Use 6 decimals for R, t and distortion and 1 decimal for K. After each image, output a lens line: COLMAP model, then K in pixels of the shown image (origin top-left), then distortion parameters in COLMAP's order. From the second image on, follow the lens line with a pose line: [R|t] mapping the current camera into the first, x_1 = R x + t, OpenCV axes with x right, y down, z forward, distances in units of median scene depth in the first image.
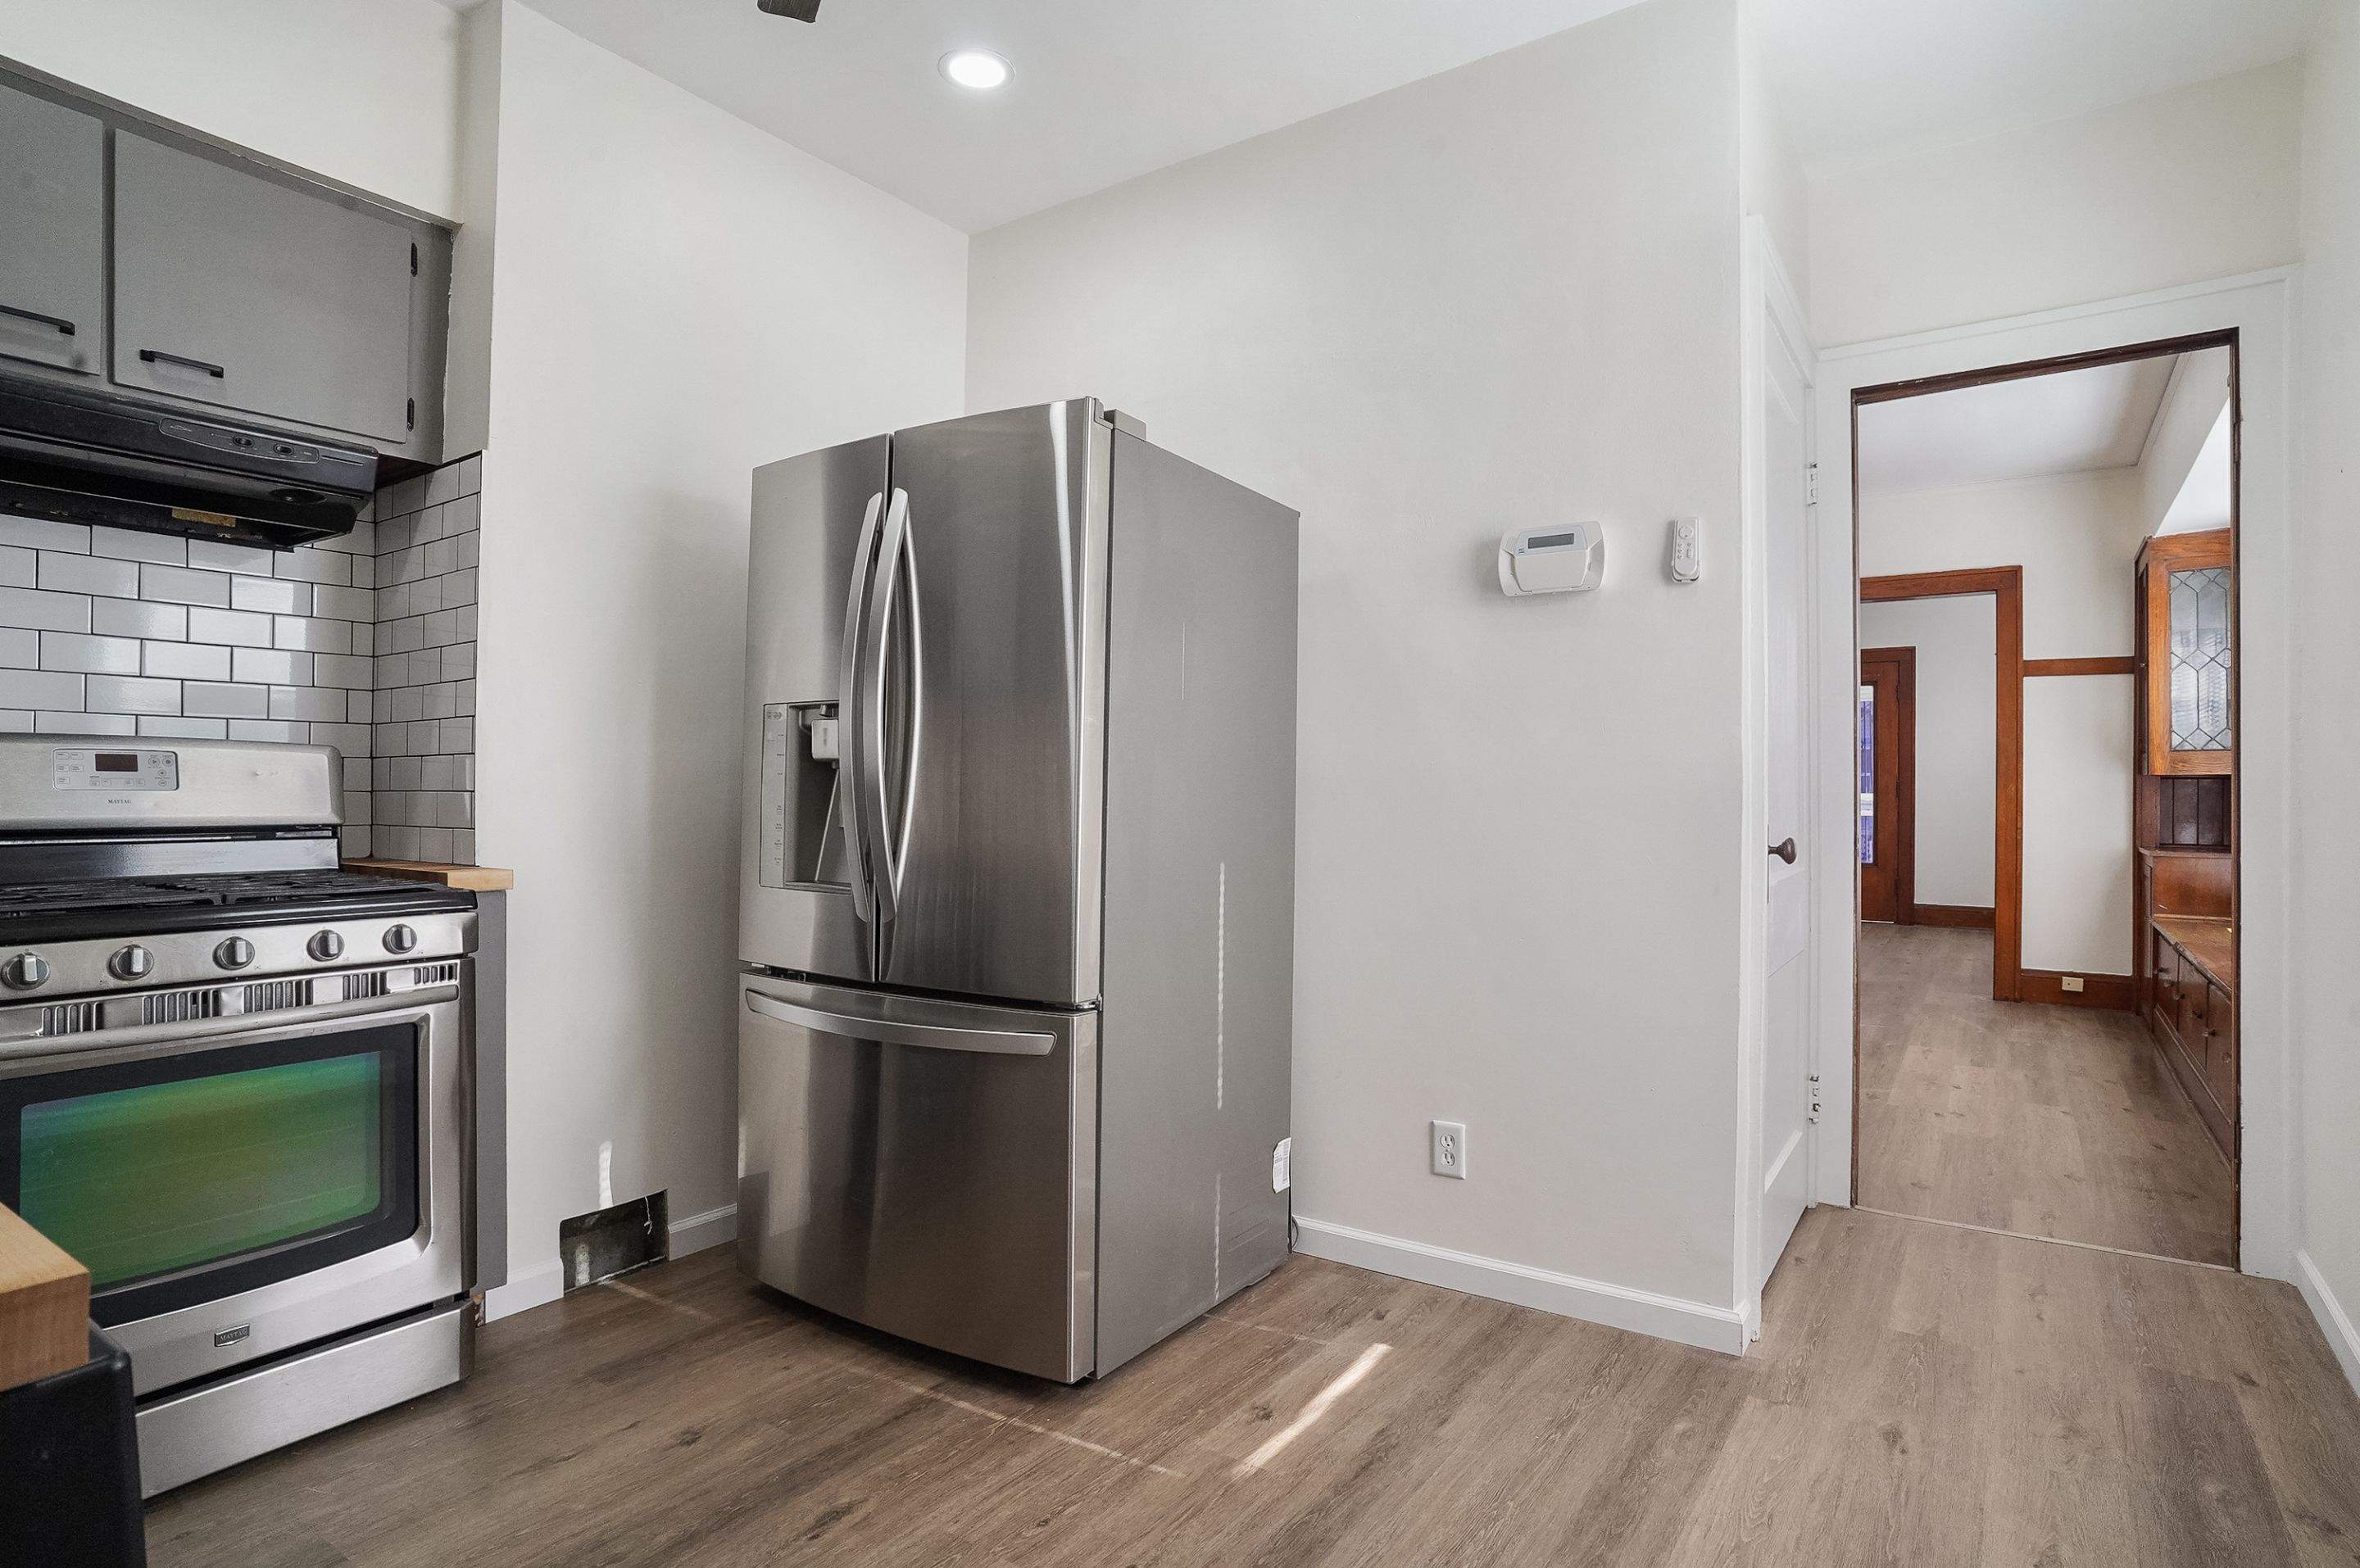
lens RADIAL K [[1243.6, 0, 1159.3], [0, 1243.6, 784.2], [0, 0, 1]] dist [-0.063988, 0.033427]
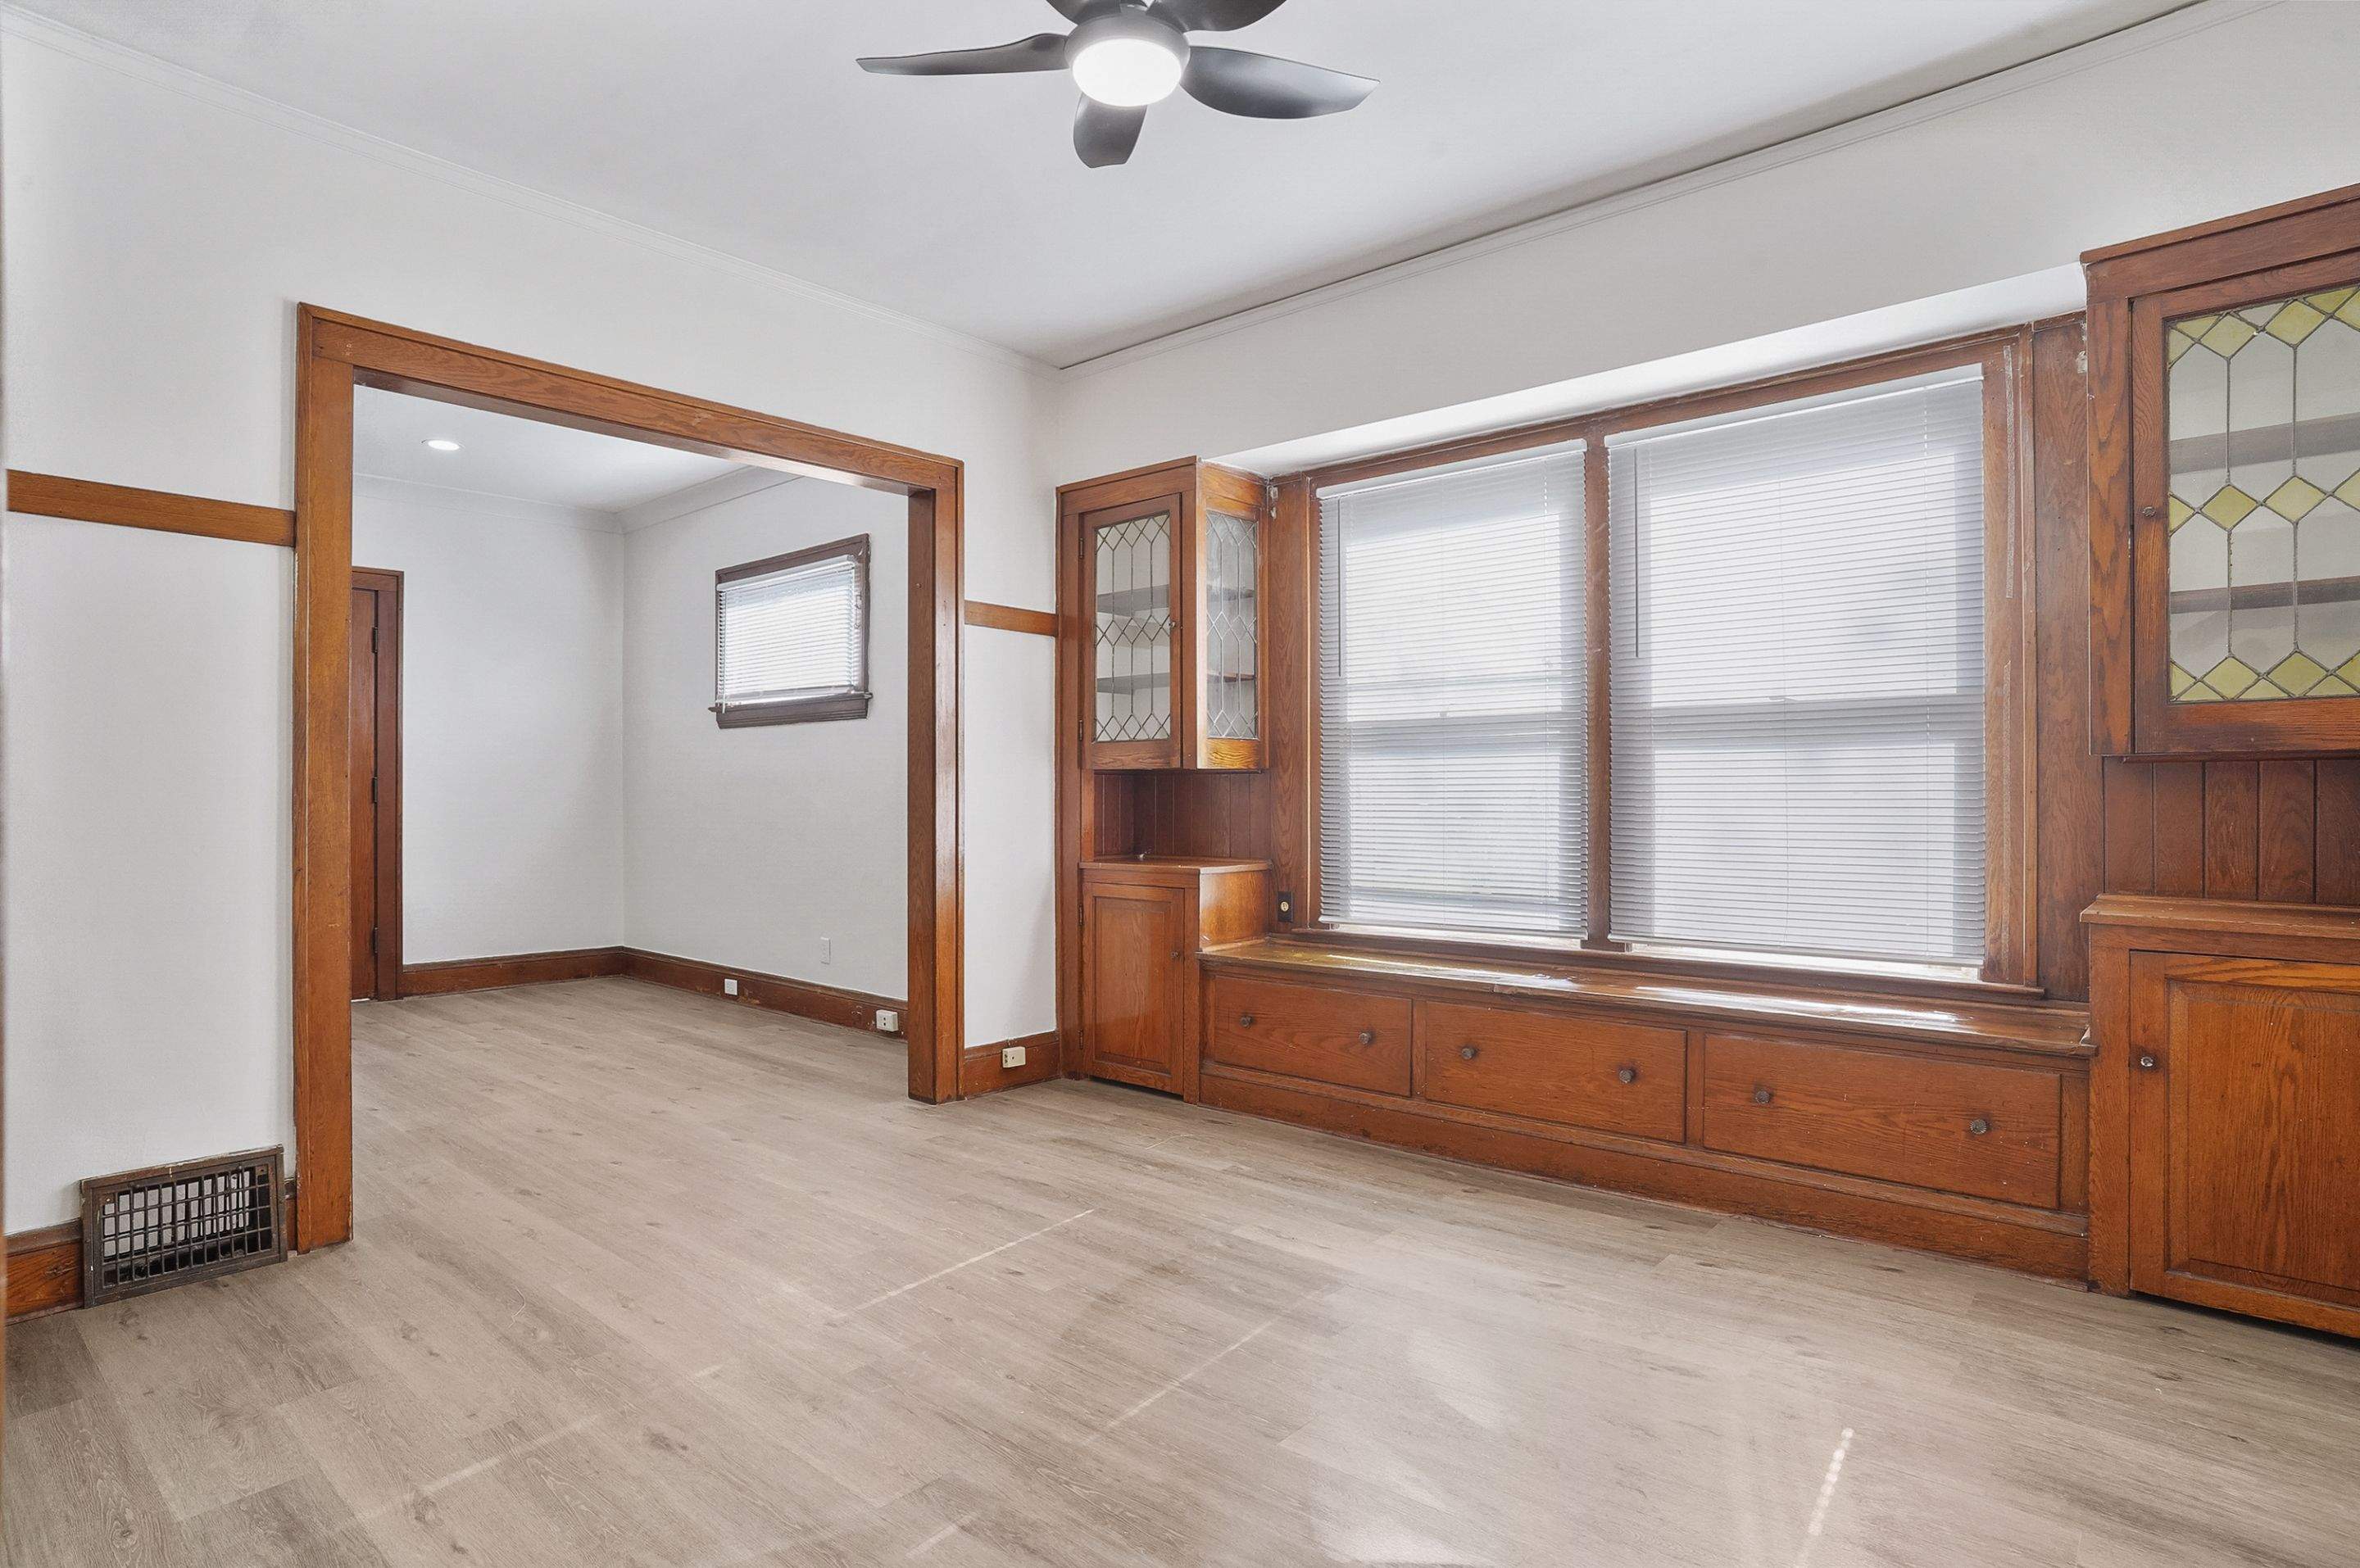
lens RADIAL K [[1243.6, 0, 1168.6], [0, 1243.6, 783.6], [0, 0, 1]] dist [-0.063988, 0.033427]
pose [[0.112268, 0.005523, 0.993663, 0.026662], [-0.000900, 0.999985, -0.005457, 0.005670], [-0.993678, -0.000282, 0.112271, 0.806646]]
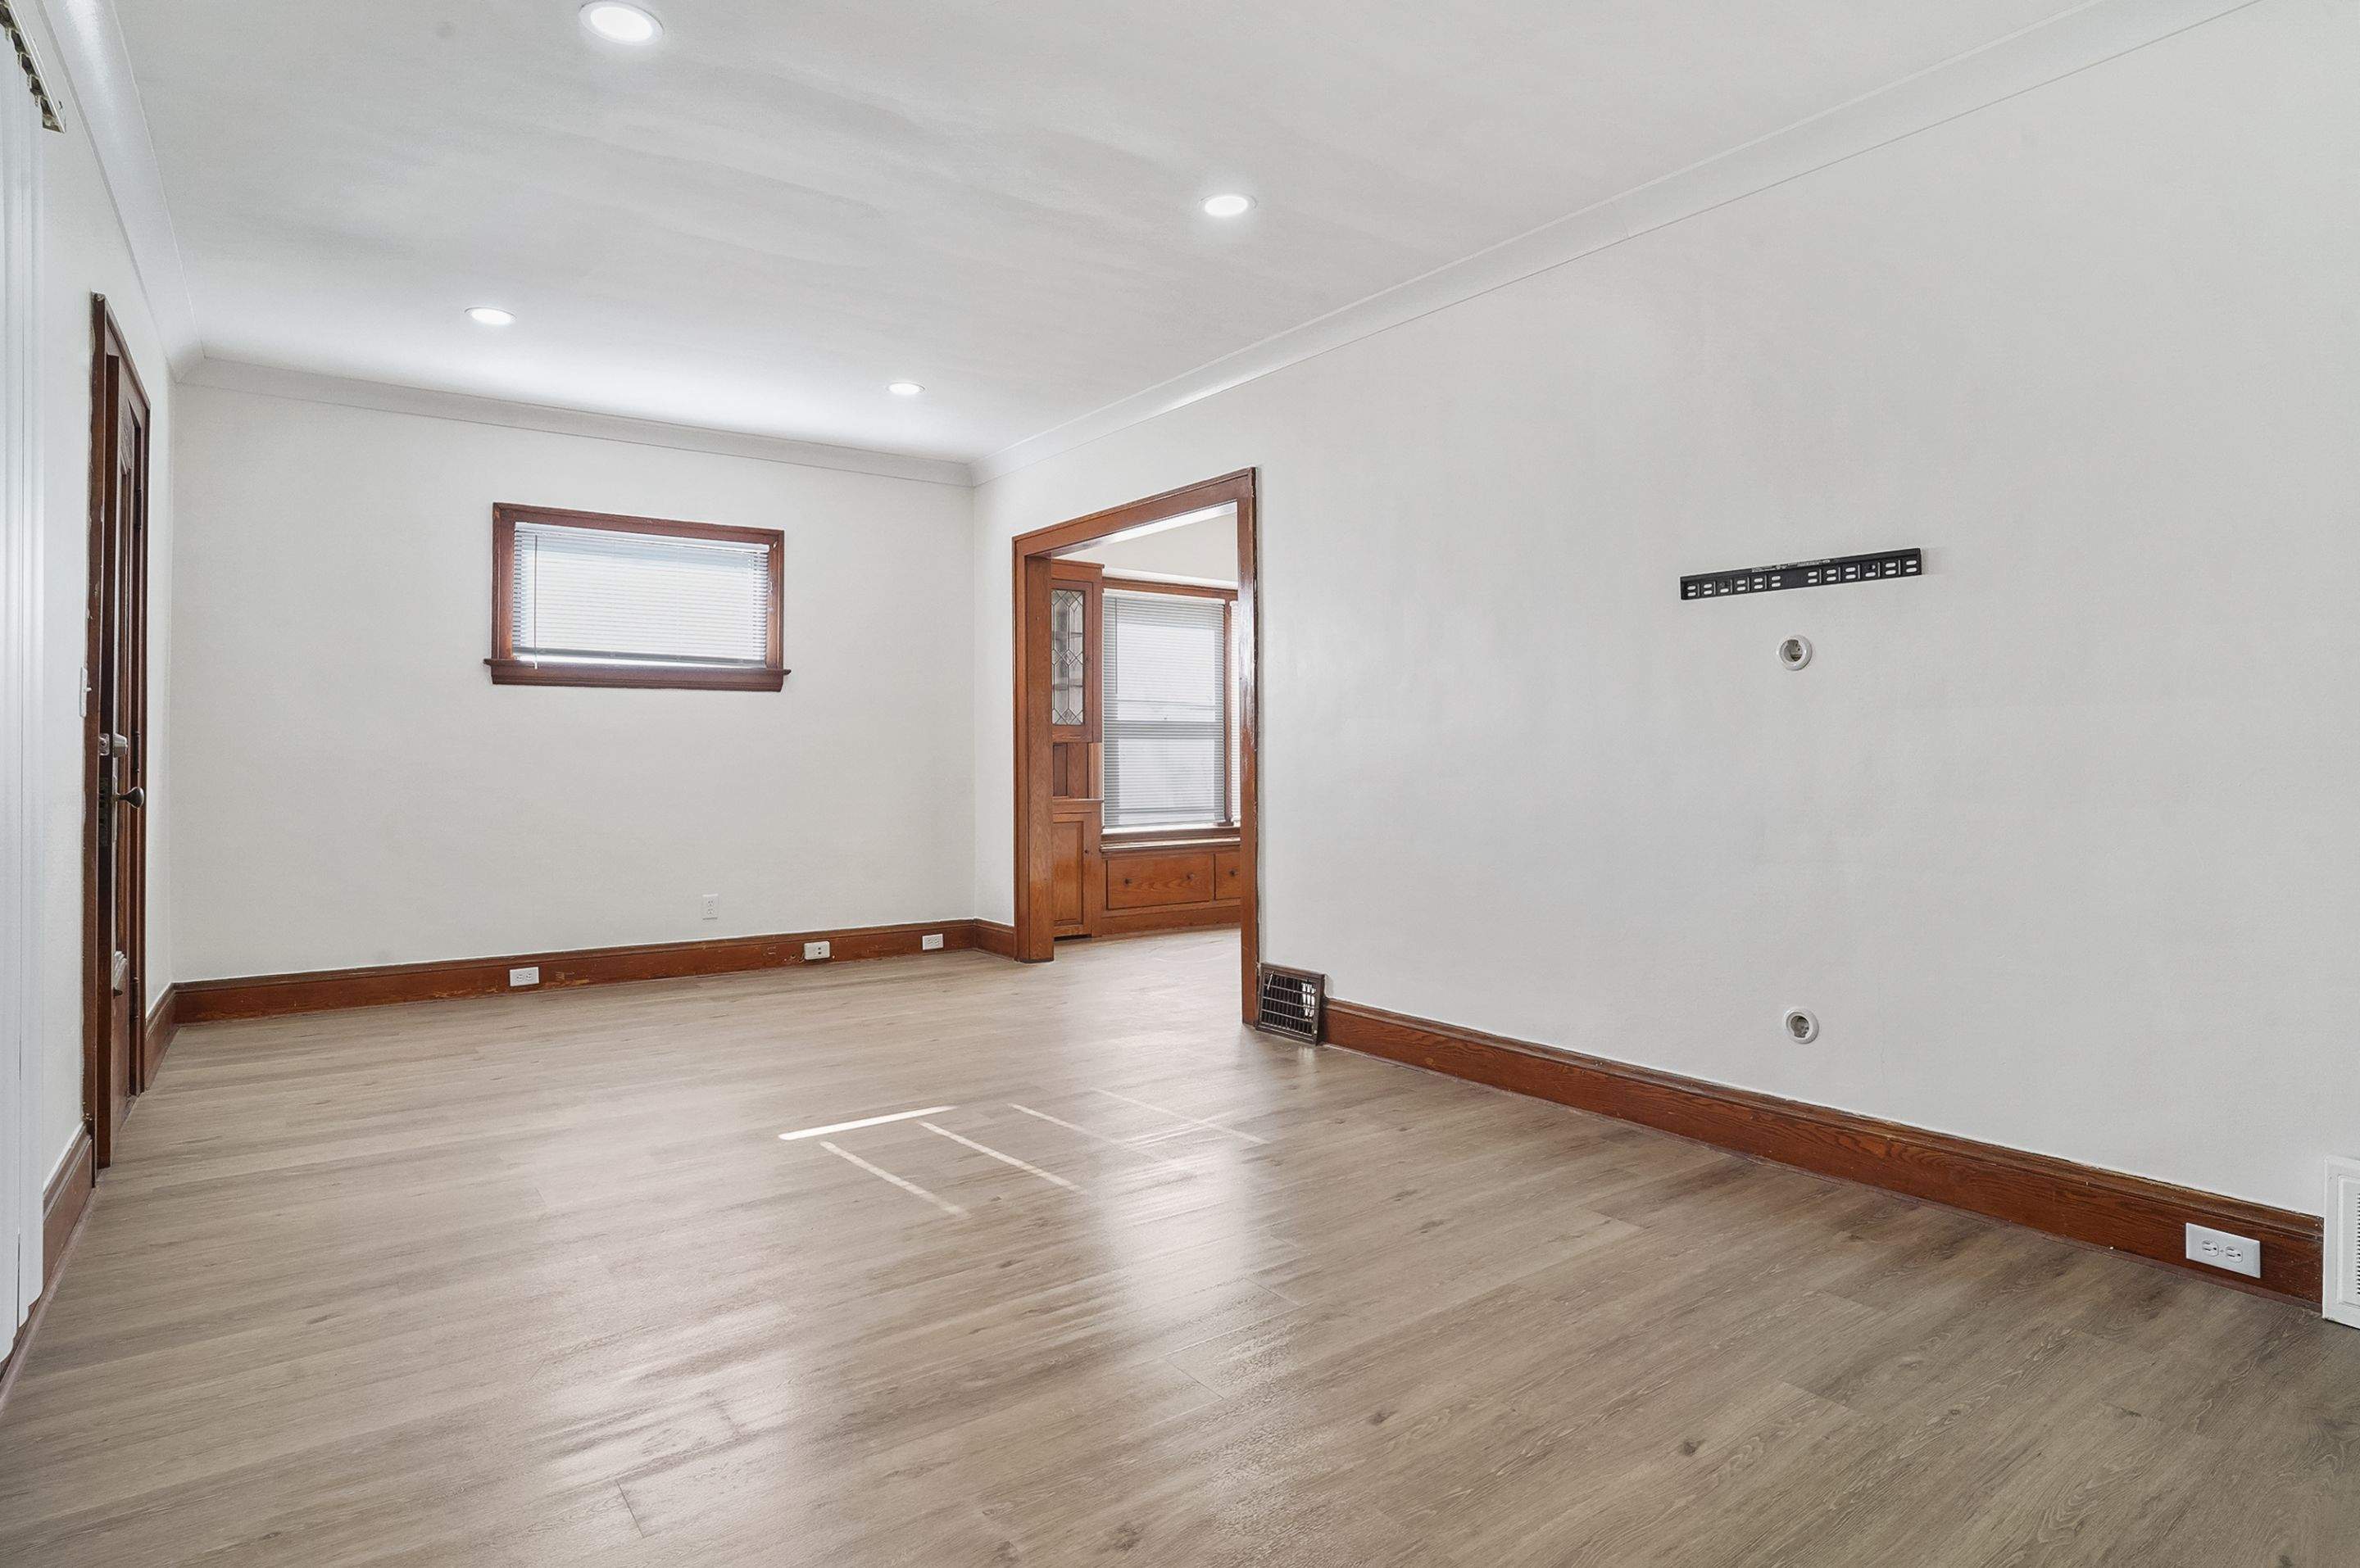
lens RADIAL K [[1243.6, 0, 1180.3], [0, 1243.6, 760.5], [0, 0, 1]] dist [-0.063988, 0.033427]
pose [[-0.948149, 0.003490, 0.317807, 0.255495], [0.002837, 0.999993, -0.002518, 0.012819], [-0.317813, -0.001486, -0.948152, 1.977911]]
